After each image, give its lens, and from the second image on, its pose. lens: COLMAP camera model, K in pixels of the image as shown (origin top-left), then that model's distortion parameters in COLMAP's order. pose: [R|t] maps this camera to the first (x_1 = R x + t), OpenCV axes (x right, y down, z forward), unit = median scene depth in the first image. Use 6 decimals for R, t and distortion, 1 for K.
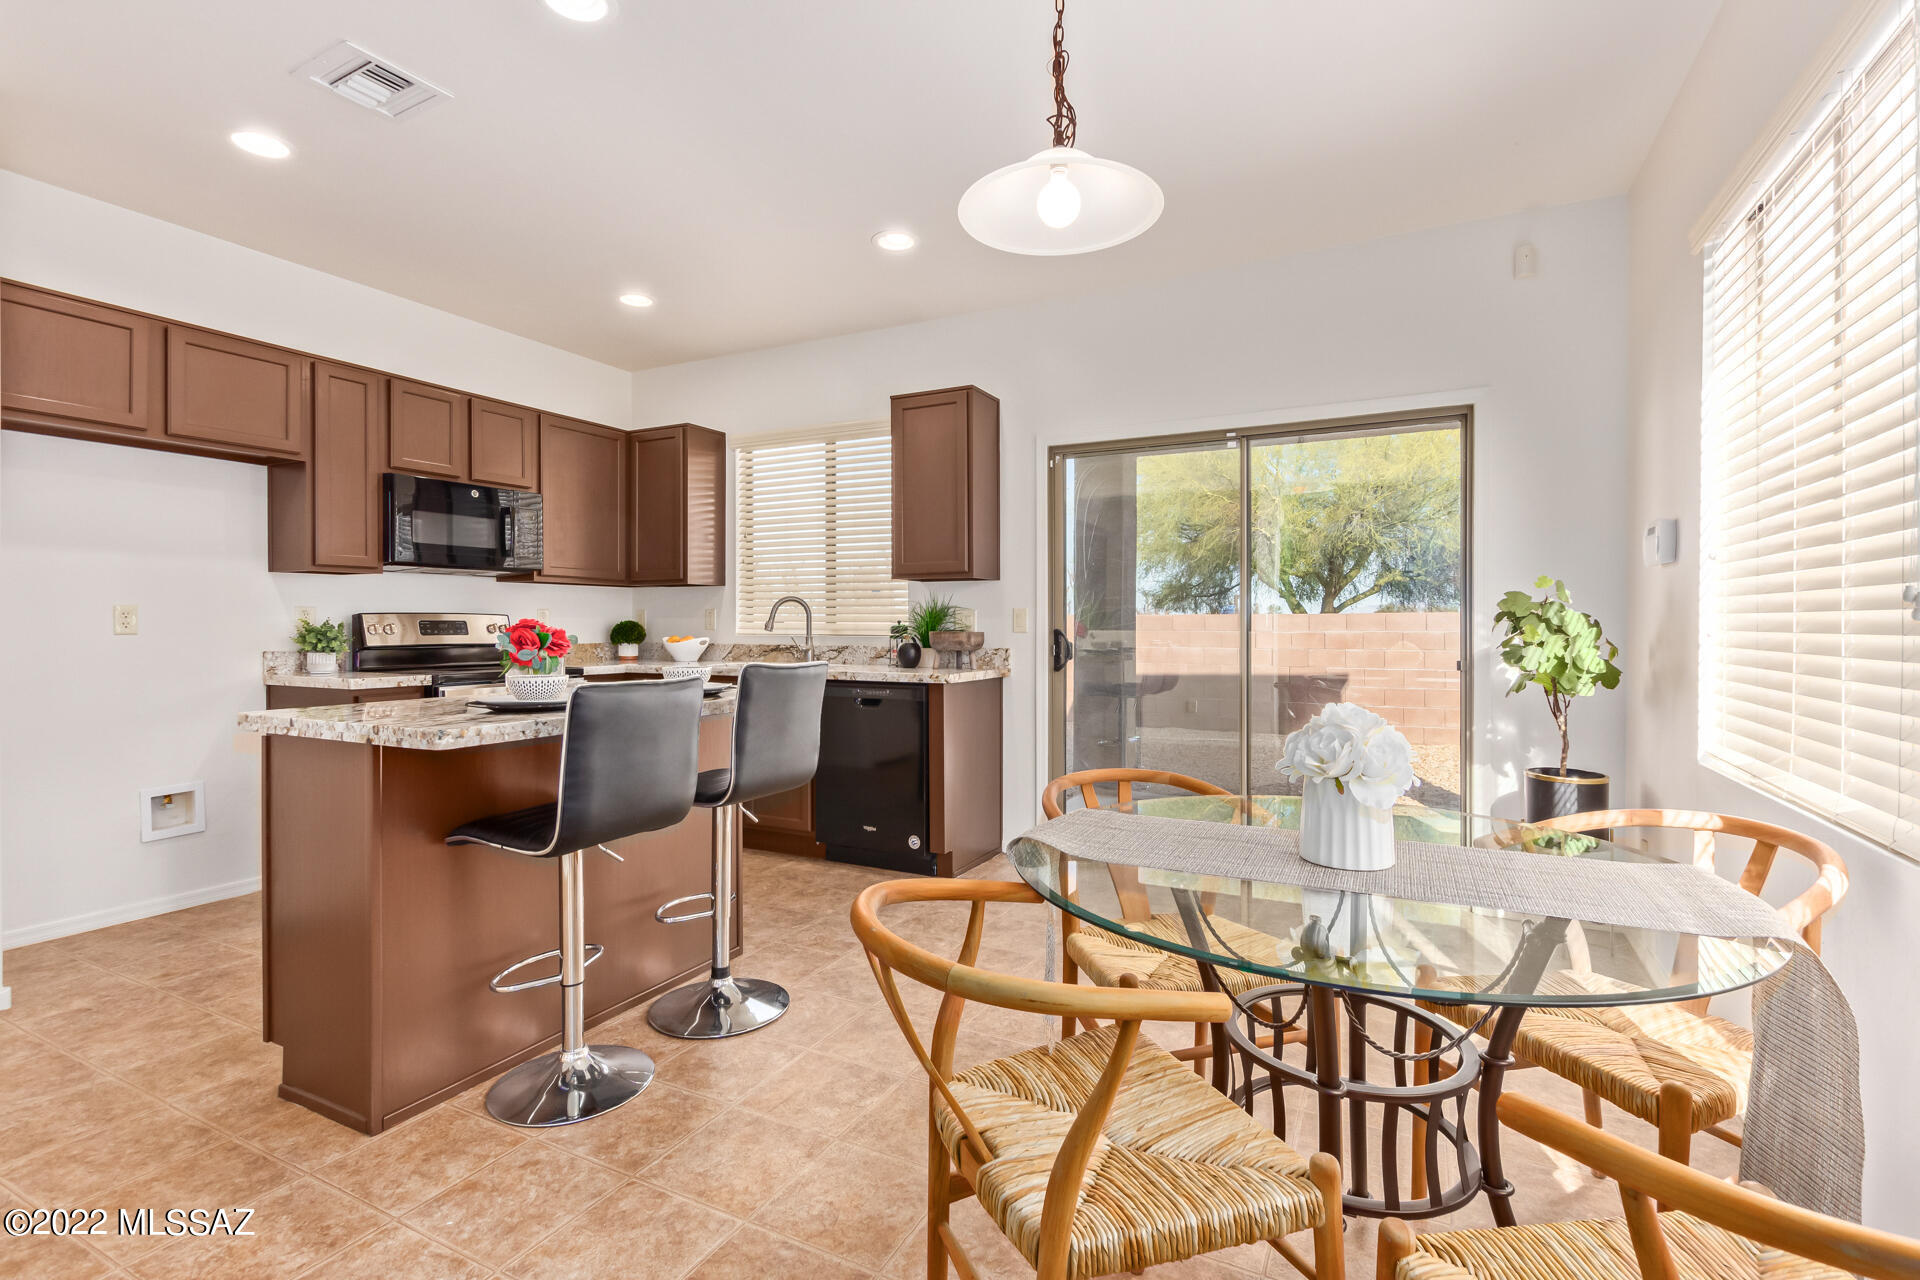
lens RADIAL K [[880.0, 0, 966.9], [0, 880.0, 623.6], [0, 0, 1]] dist [0.007005, -0.001334]
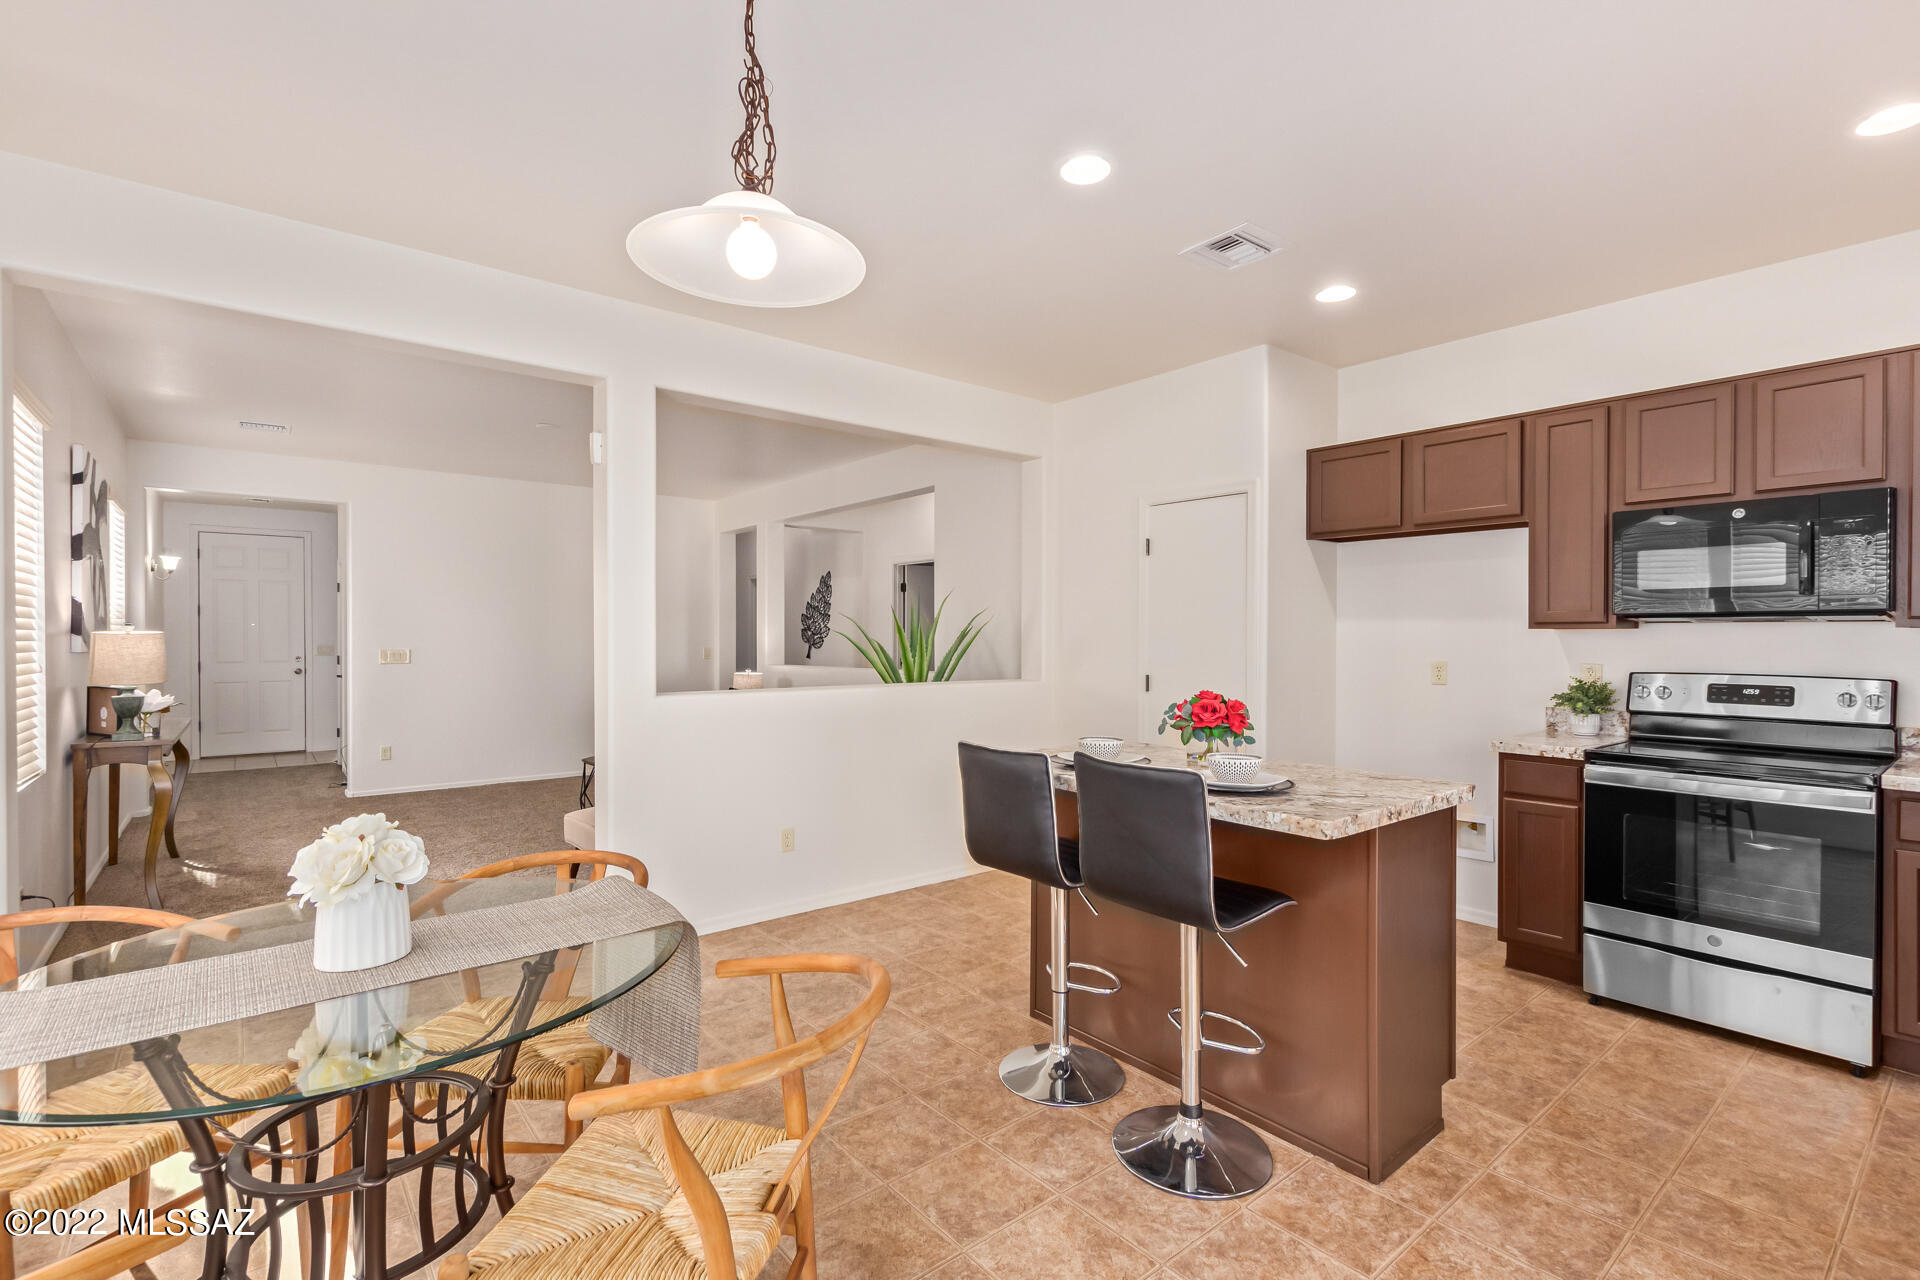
lens RADIAL K [[880.0, 0, 968.6], [0, 880.0, 647.9], [0, 0, 1]] dist [0.007005, -0.001334]
pose [[-0.384563, 0.012991, -0.923007, 0.399337], [-0.000814, 0.999896, 0.014413, -0.047295], [0.923098, 0.006294, -0.384513, 0.739947]]
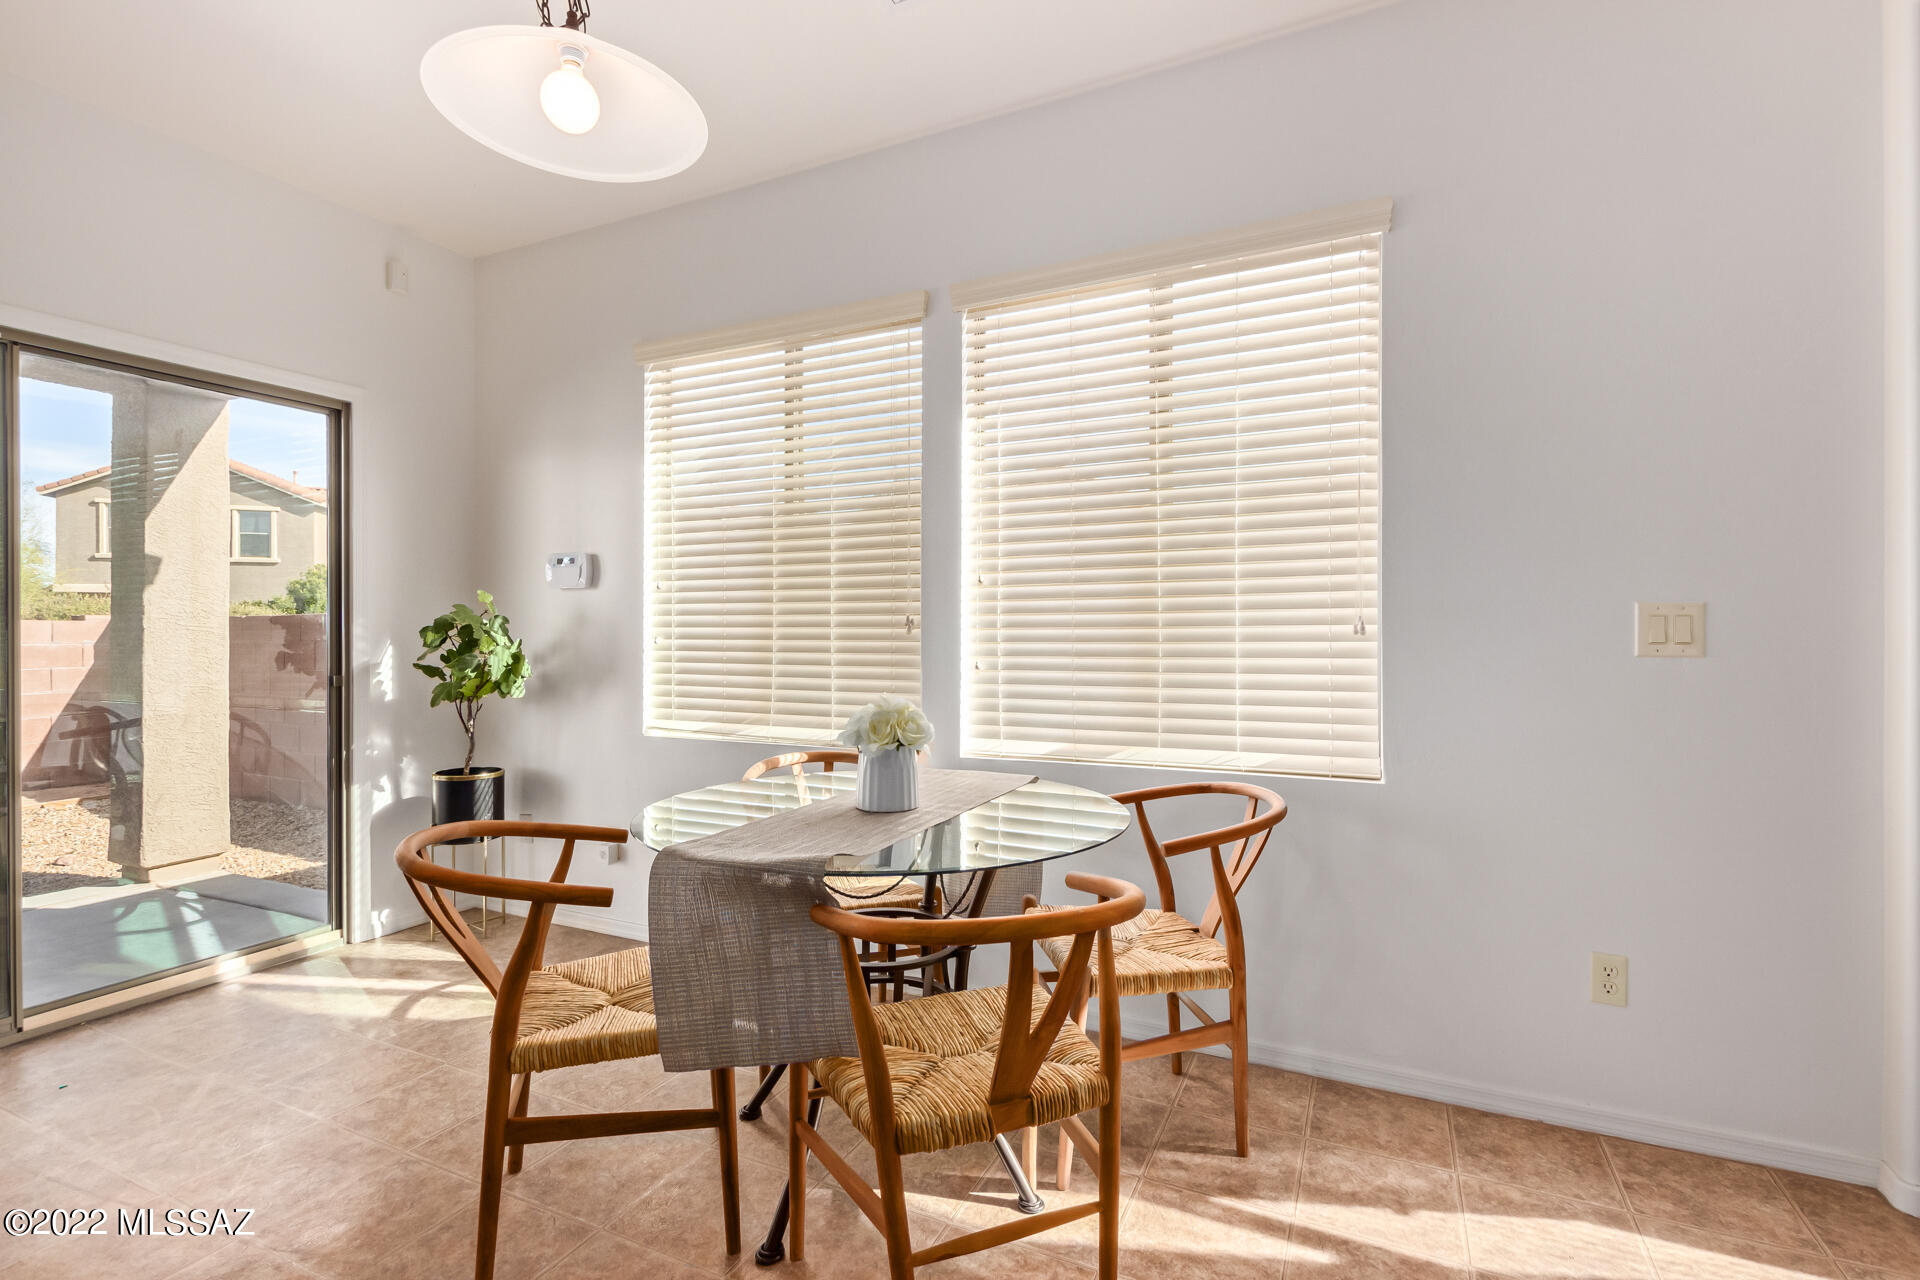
lens RADIAL K [[880.0, 0, 971.4], [0, 880.0, 633.3], [0, 0, 1]] dist [0.007005, -0.001334]
pose [[-0.045542, -0.026832, 0.998602, -0.338061], [0.009205, 0.999585, 0.027278, -0.019976], [-0.998920, 0.010434, -0.045276, 0.327541]]
